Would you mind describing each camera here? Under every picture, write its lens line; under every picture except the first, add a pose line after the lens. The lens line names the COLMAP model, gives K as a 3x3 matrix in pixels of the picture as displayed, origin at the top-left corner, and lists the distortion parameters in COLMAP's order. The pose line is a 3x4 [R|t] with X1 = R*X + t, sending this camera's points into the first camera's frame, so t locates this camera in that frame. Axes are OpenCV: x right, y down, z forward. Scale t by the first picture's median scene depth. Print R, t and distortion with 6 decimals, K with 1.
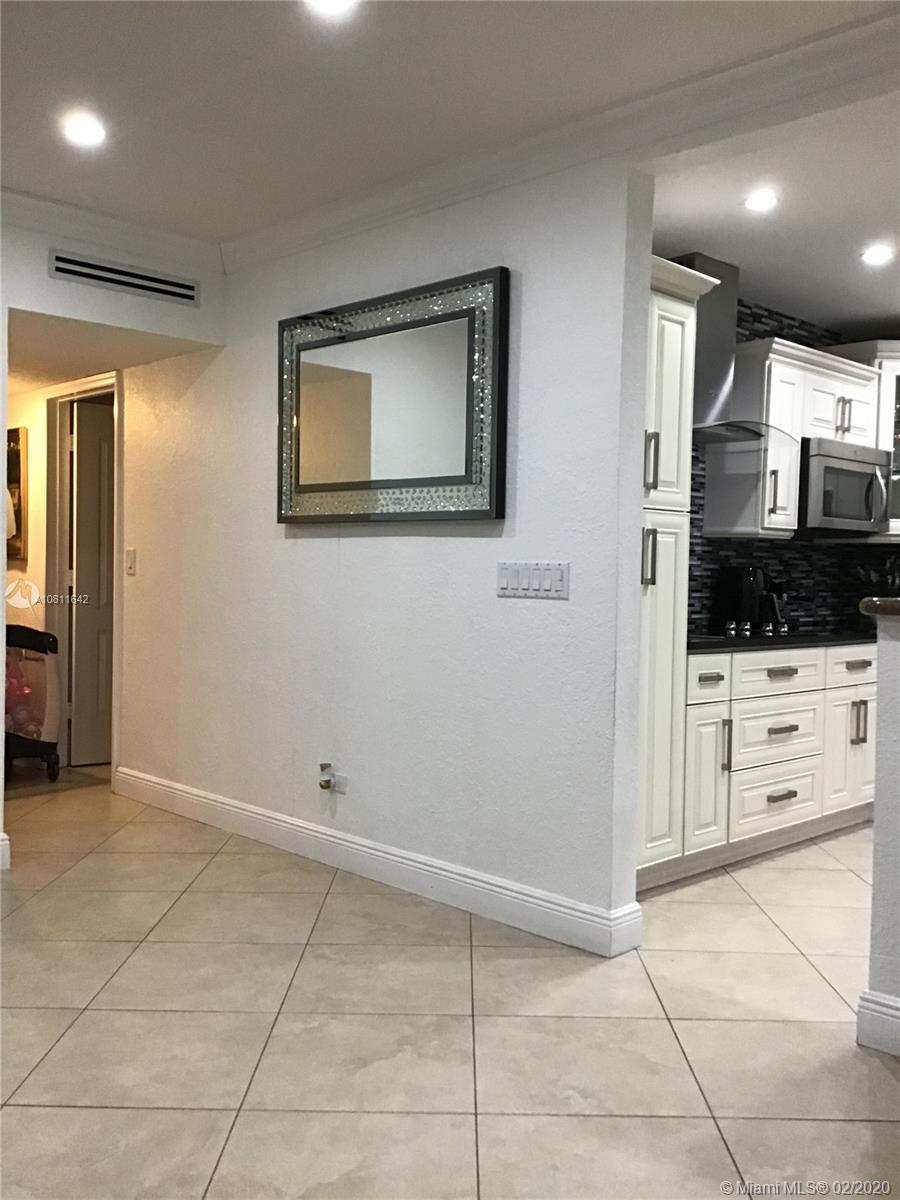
lens RADIAL K [[1081.6, 0, 483.9], [0, 1081.6, 583.2], [0, 0, 1]] dist [0.063836, -0.074454]
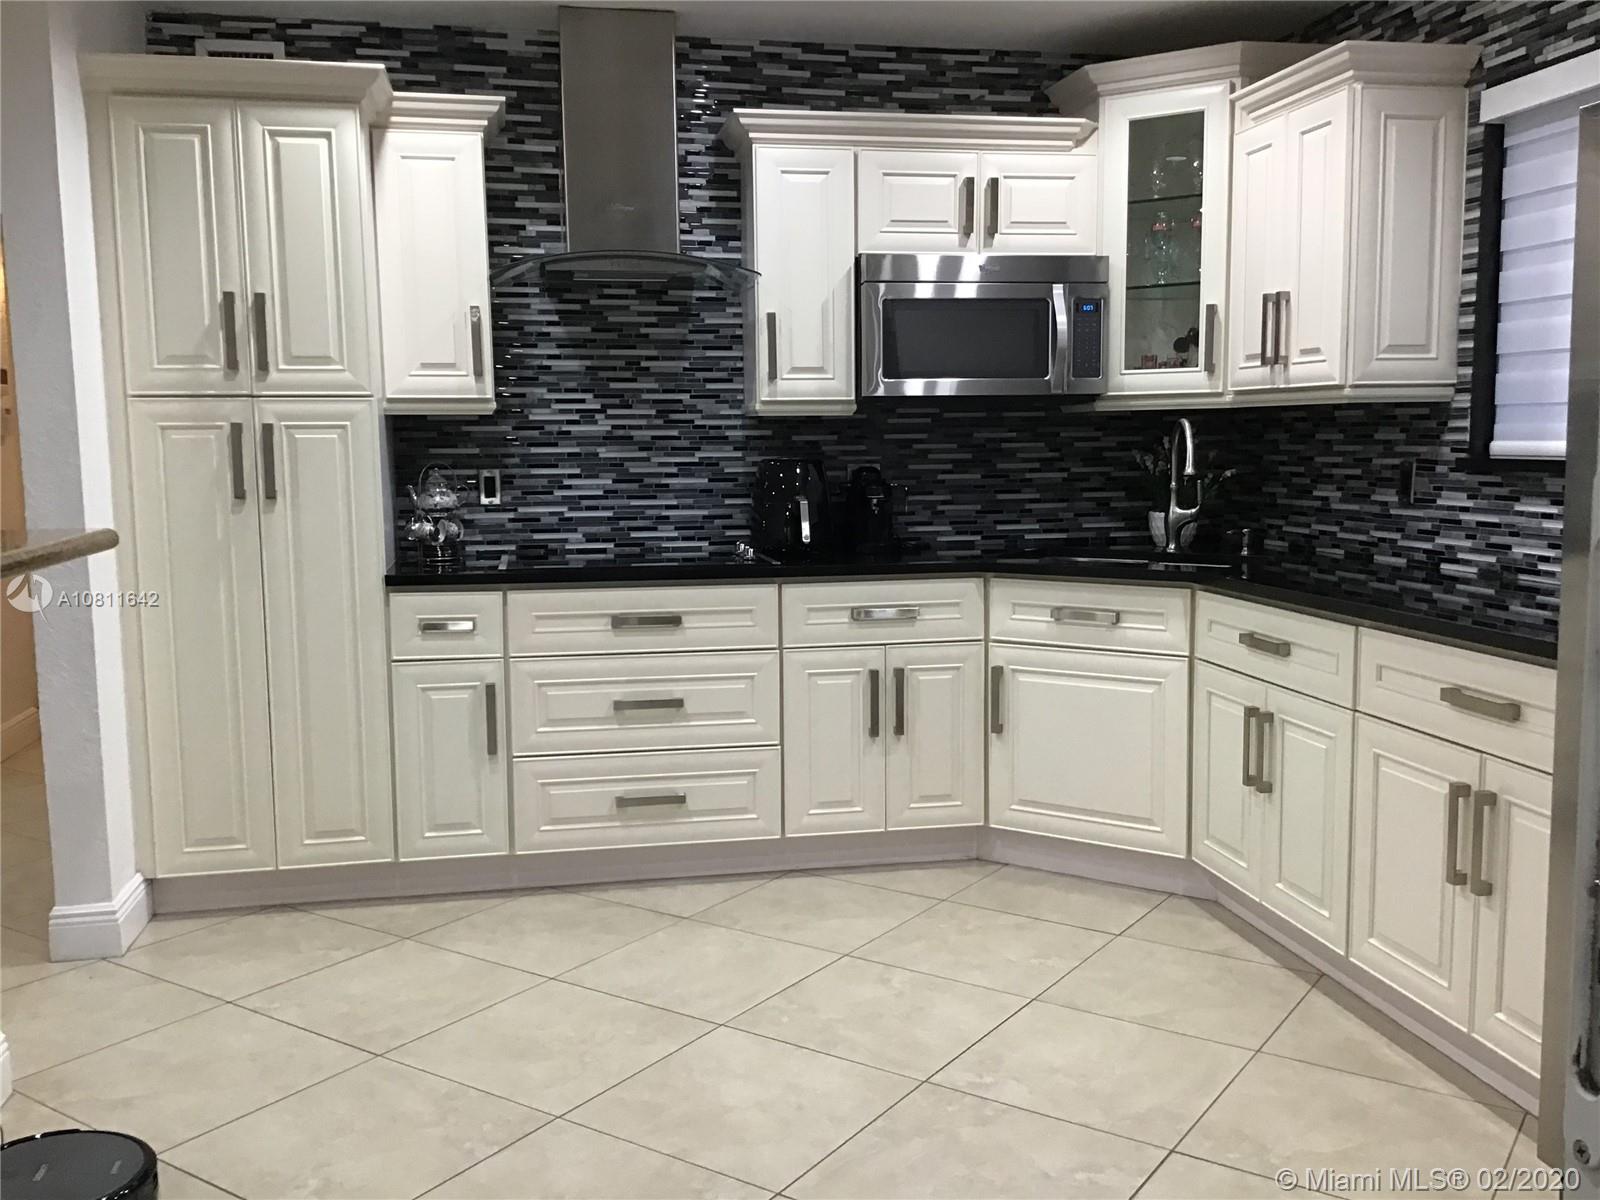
lens RADIAL K [[1442.1, 0, 810.5], [0, 1442.1, 568.1], [0, 0, 1]] dist [0.063836, -0.074454]
pose [[0.826423, 0.024852, -0.562502, 0.790503], [0.018519, 0.997285, 0.071270, -0.012030], [0.562746, -0.069316, 0.823719, 0.288673]]
